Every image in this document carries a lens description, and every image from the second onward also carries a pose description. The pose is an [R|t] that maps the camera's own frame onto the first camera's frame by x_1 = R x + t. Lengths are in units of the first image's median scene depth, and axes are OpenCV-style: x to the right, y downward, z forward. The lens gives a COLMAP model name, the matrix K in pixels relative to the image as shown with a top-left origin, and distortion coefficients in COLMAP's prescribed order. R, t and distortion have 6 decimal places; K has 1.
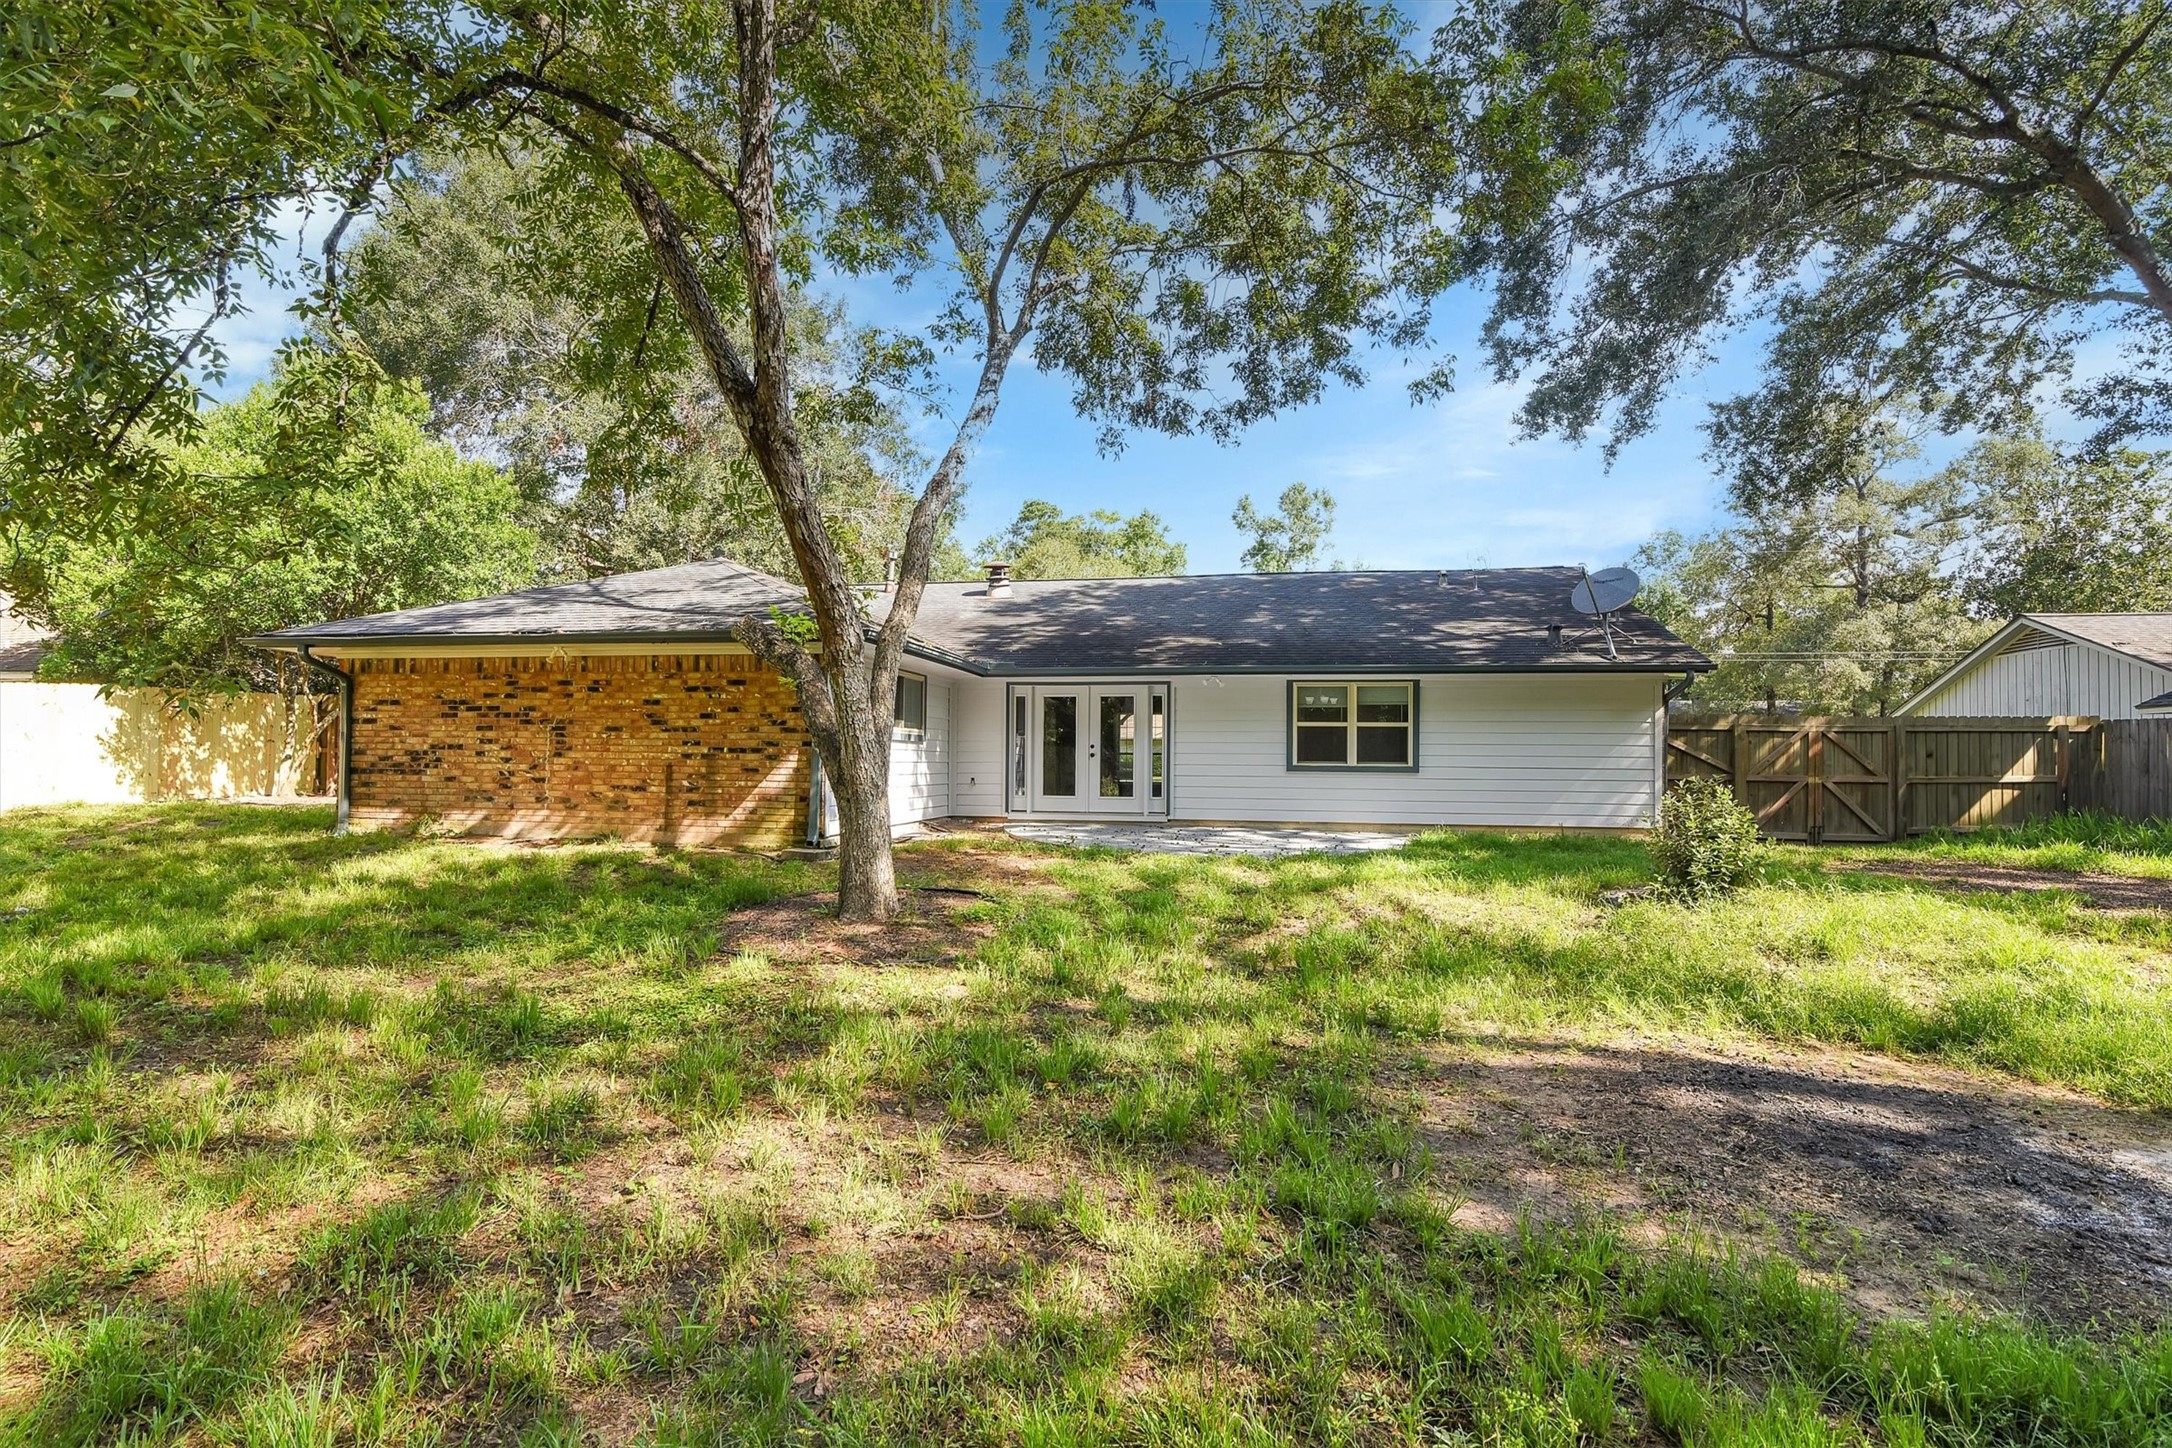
lens RADIAL K [[1001.9, 0, 1085.2], [0, 1001.9, 738.7], [0, 0, 1]] dist [-0.015902, -0.000426]
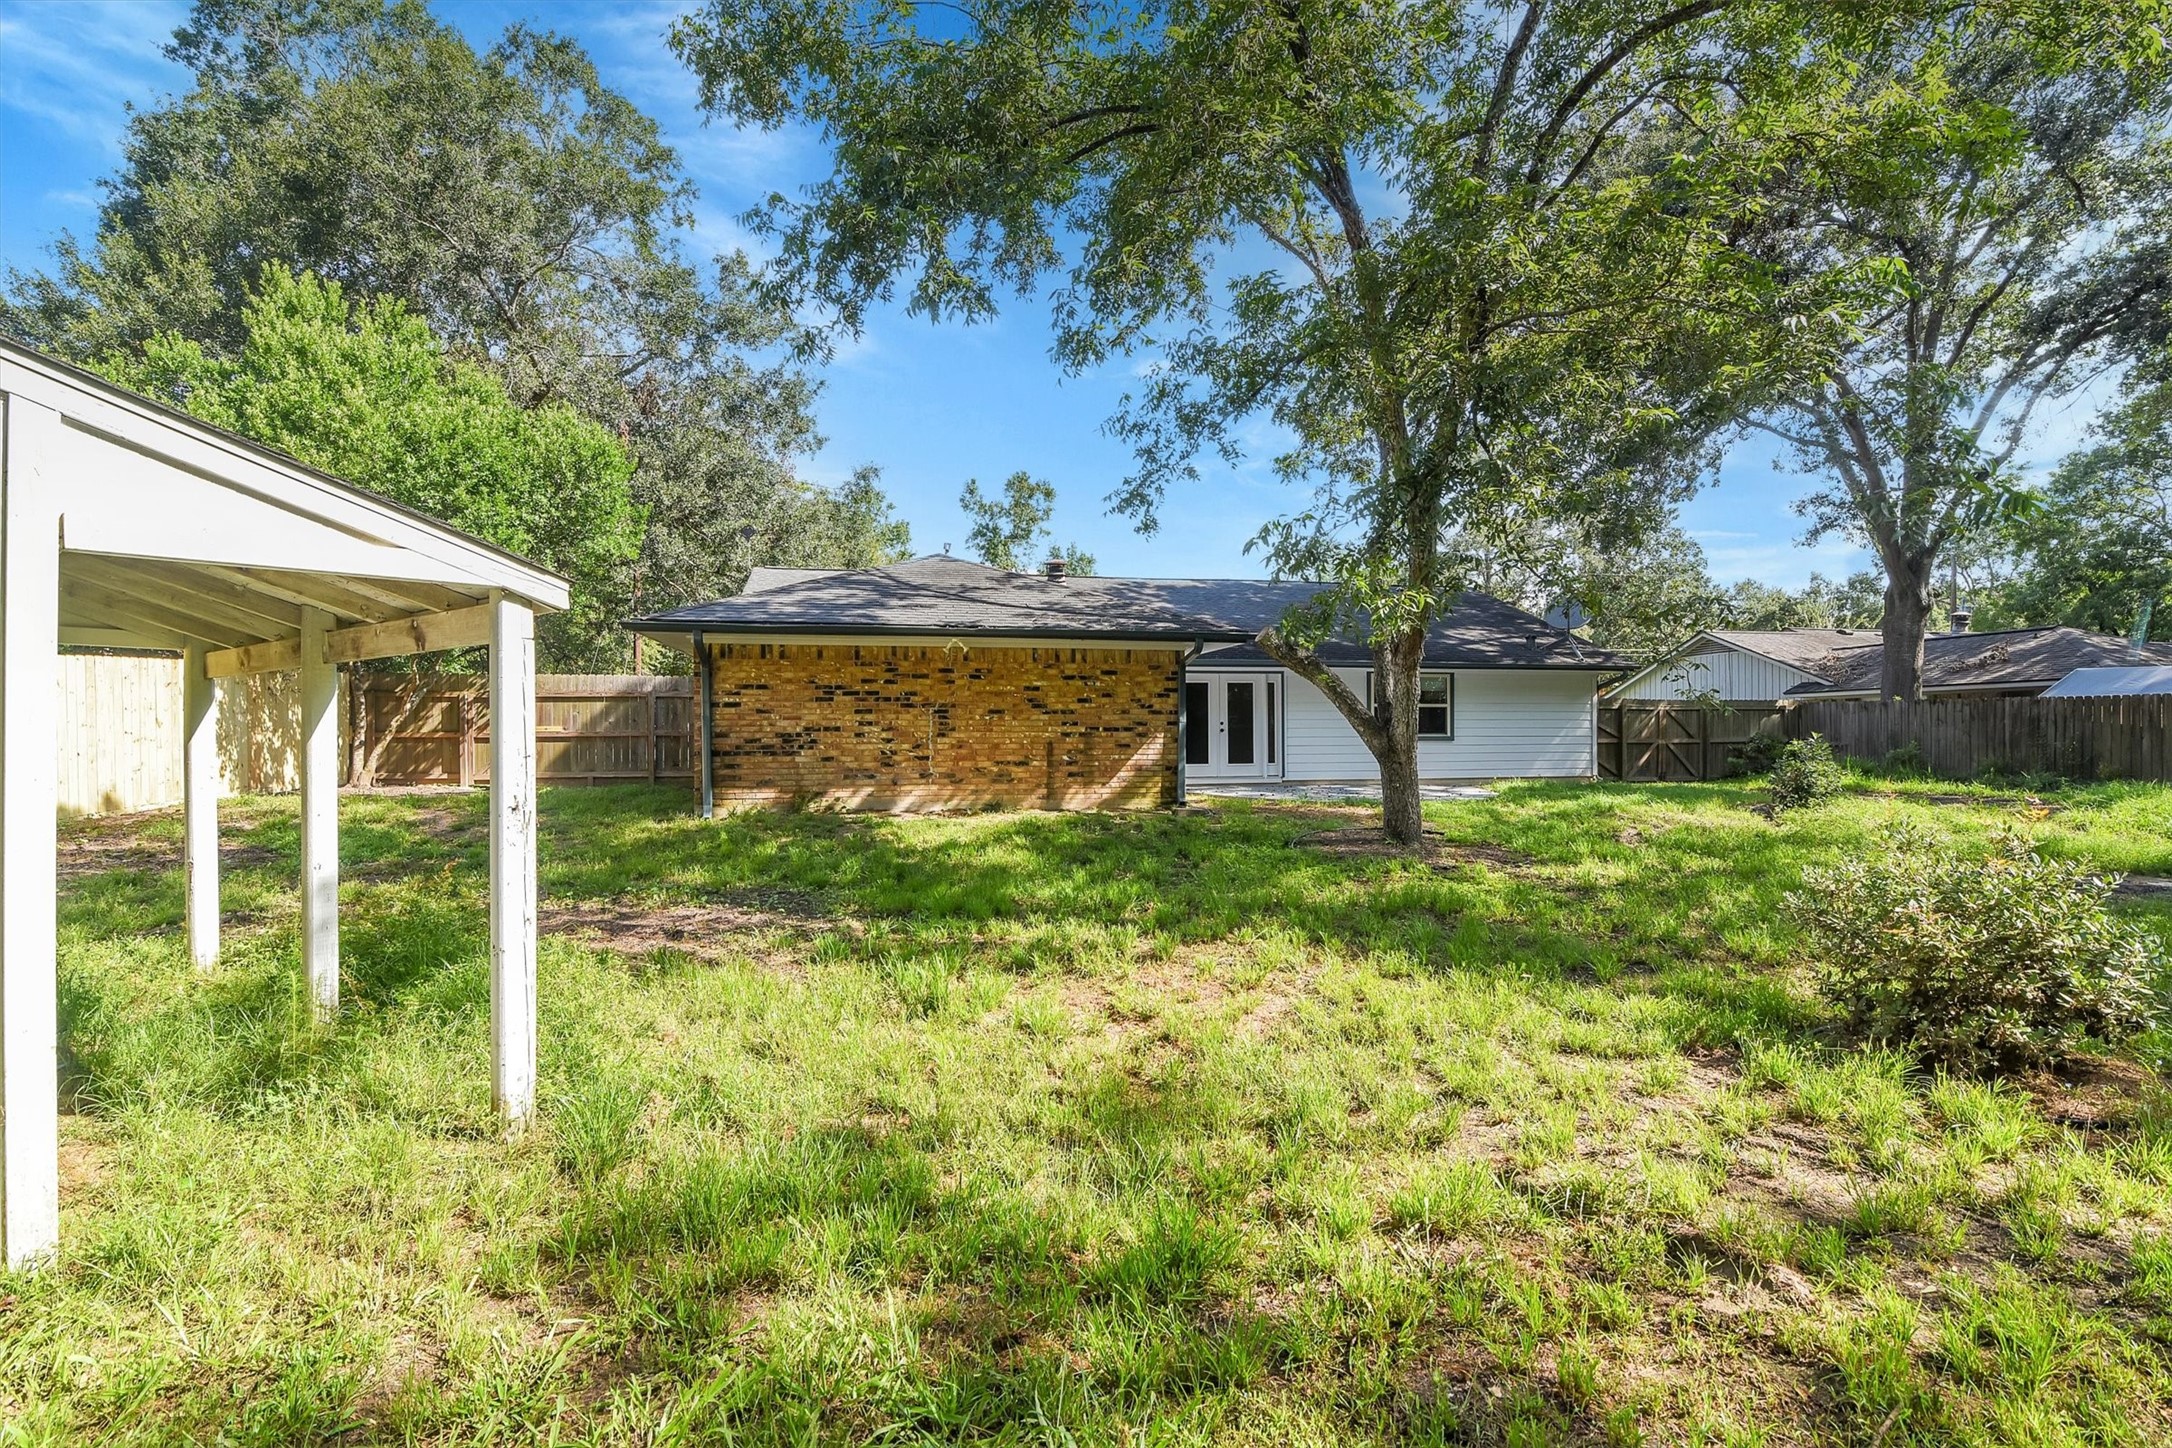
lens RADIAL K [[1001.9, 0, 1085.2], [0, 1001.9, 738.7], [0, 0, 1]] dist [-0.015902, -0.000426]
pose [[0.929169, -0.013729, 0.369400, -0.779670], [0.003785, 0.999611, 0.027630, -0.010027], [-0.369636, -0.024275, 0.928860, -0.098199]]
